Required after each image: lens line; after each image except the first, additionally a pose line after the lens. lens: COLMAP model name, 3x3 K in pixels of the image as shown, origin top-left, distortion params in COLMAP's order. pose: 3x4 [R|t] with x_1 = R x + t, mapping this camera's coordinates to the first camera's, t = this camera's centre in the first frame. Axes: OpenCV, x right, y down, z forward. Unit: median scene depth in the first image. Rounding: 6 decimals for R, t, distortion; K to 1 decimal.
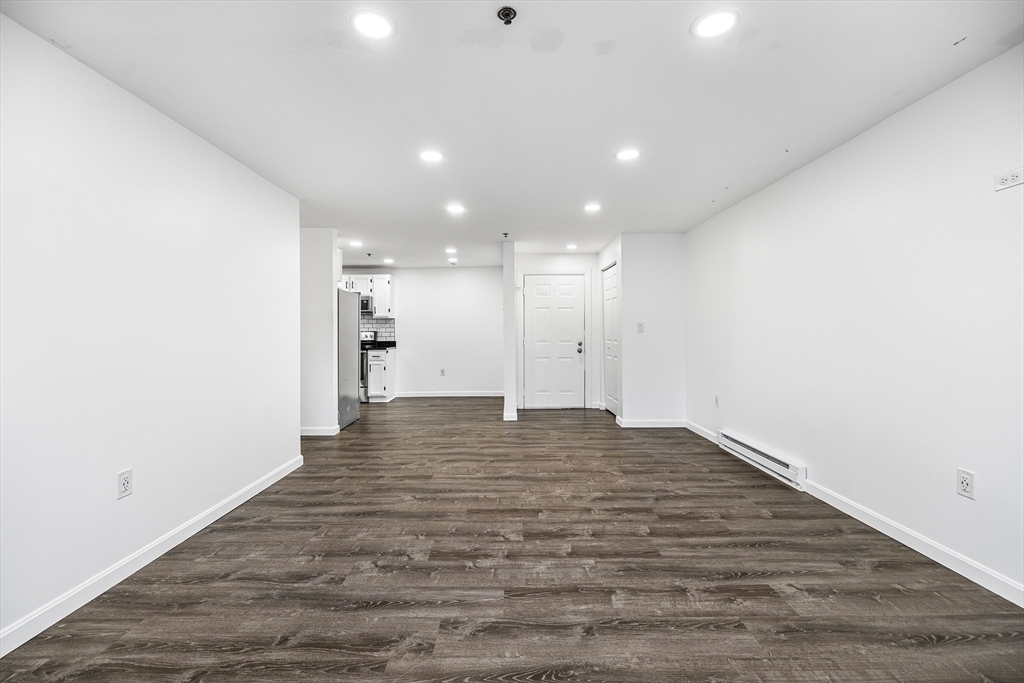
lens RADIAL K [[428.6, 0, 510.1], [0, 428.6, 325.0], [0, 0, 1]] dist [0.000822, -0.000751]
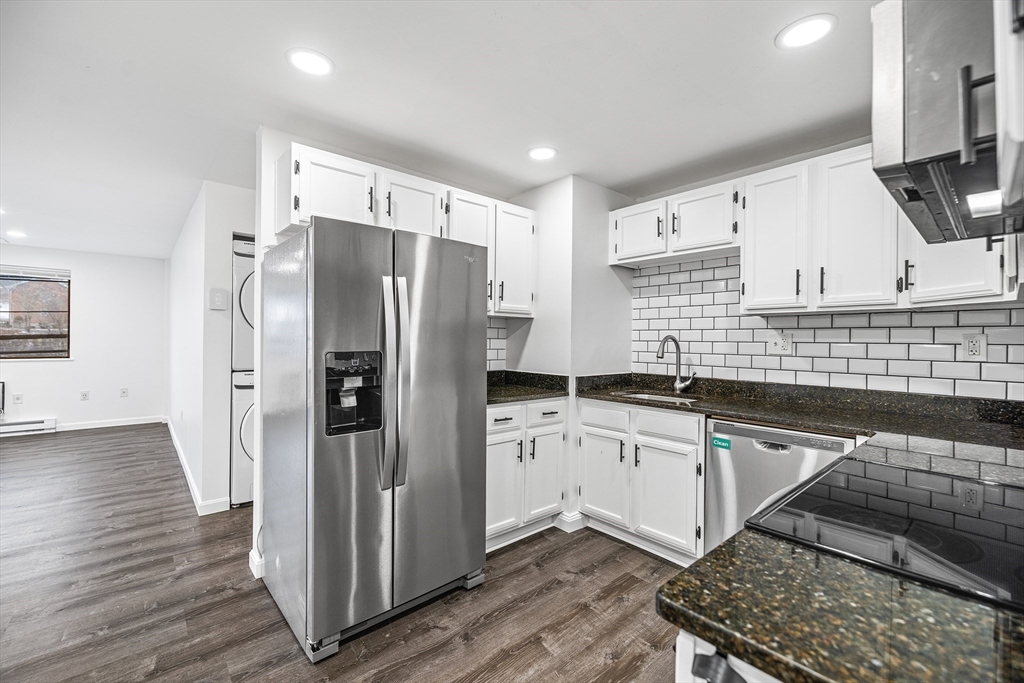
lens RADIAL K [[428.6, 0, 508.8], [0, 428.6, 338.1], [0, 0, 1]] dist [0.000822, -0.000751]
pose [[-0.759182, -0.003814, -0.650867, -0.538448], [0.003951, 0.999937, -0.010468, 0.012358], [0.650867, -0.010519, -0.759119, 2.641317]]
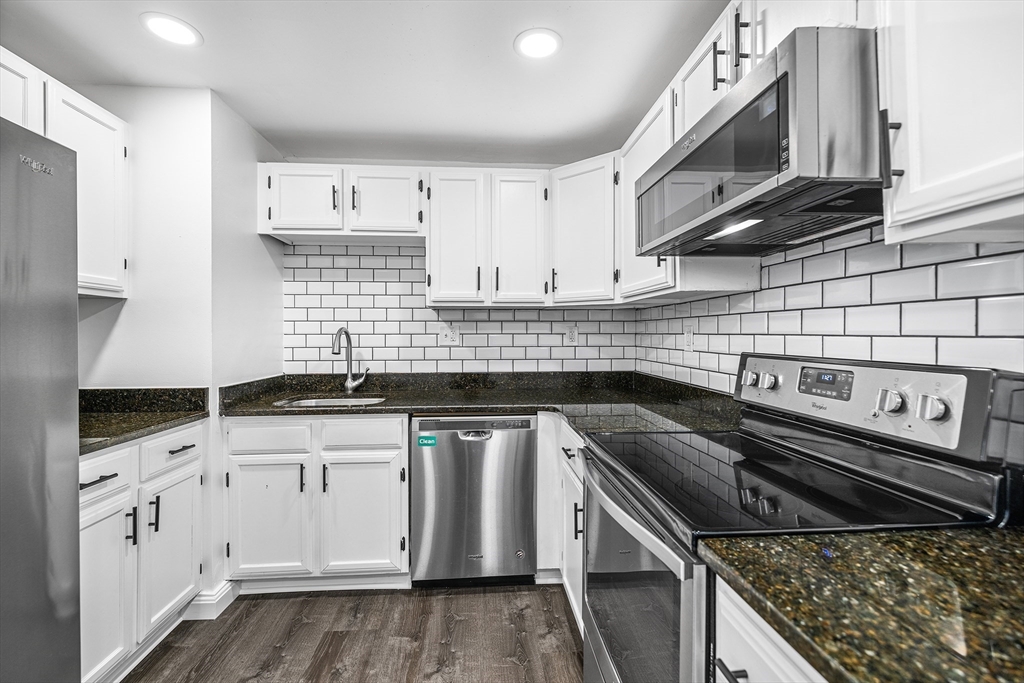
lens RADIAL K [[428.6, 0, 506.6], [0, 428.6, 334.1], [0, 0, 1]] dist [0.000822, -0.000751]
pose [[0.063815, 0.006372, -0.997941, -0.594796], [0.015607, 0.999851, 0.007382, 0.009112], [0.997840, -0.016046, 0.063706, 2.395944]]
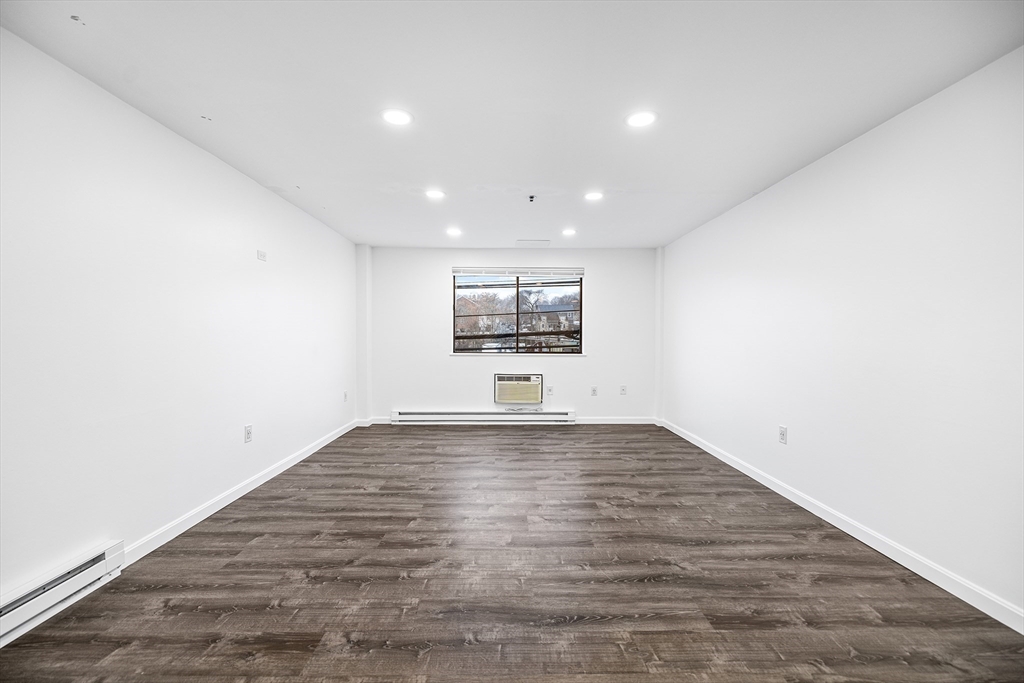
lens RADIAL K [[428.6, 0, 508.1], [0, 428.6, 340.4], [0, 0, 1]] dist [0.000822, -0.000751]
pose [[-0.999994, 0.001937, -0.002978, 0.072334], [0.001956, 0.999978, -0.006384, 0.026343], [0.002965, -0.006390, -0.999975, 1.842864]]
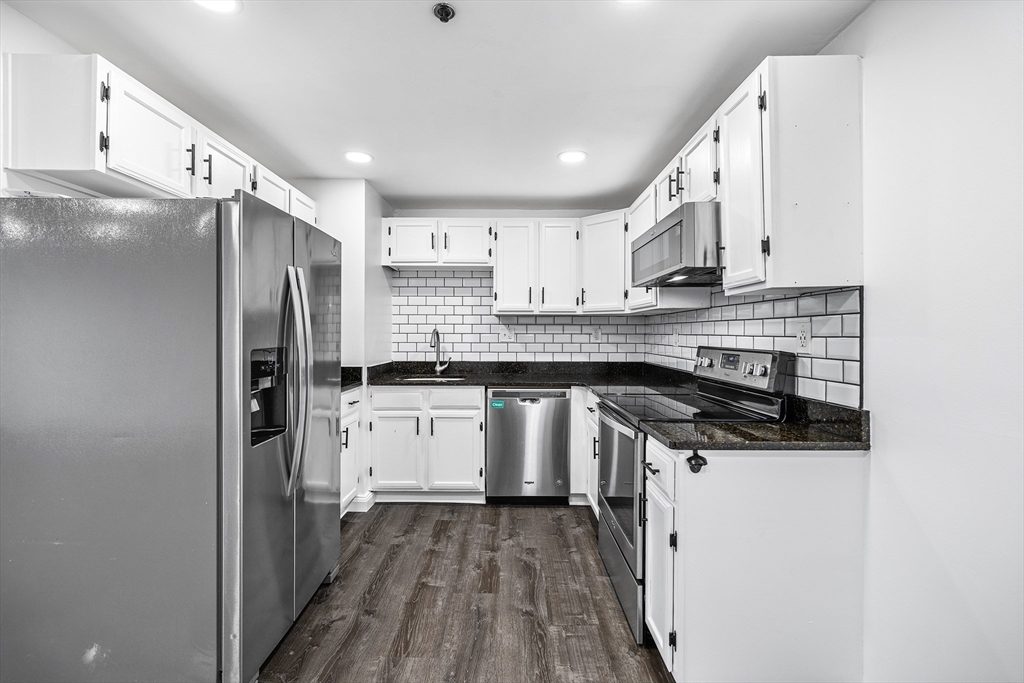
lens RADIAL K [[428.6, 0, 505.6], [0, 428.6, 329.6], [0, 0, 1]] dist [0.000822, -0.000751]
pose [[-0.015190, -0.003321, -0.999879, -0.228979], [0.011021, 0.999933, -0.003488, 0.006010], [0.999824, -0.011073, -0.015152, 2.344591]]
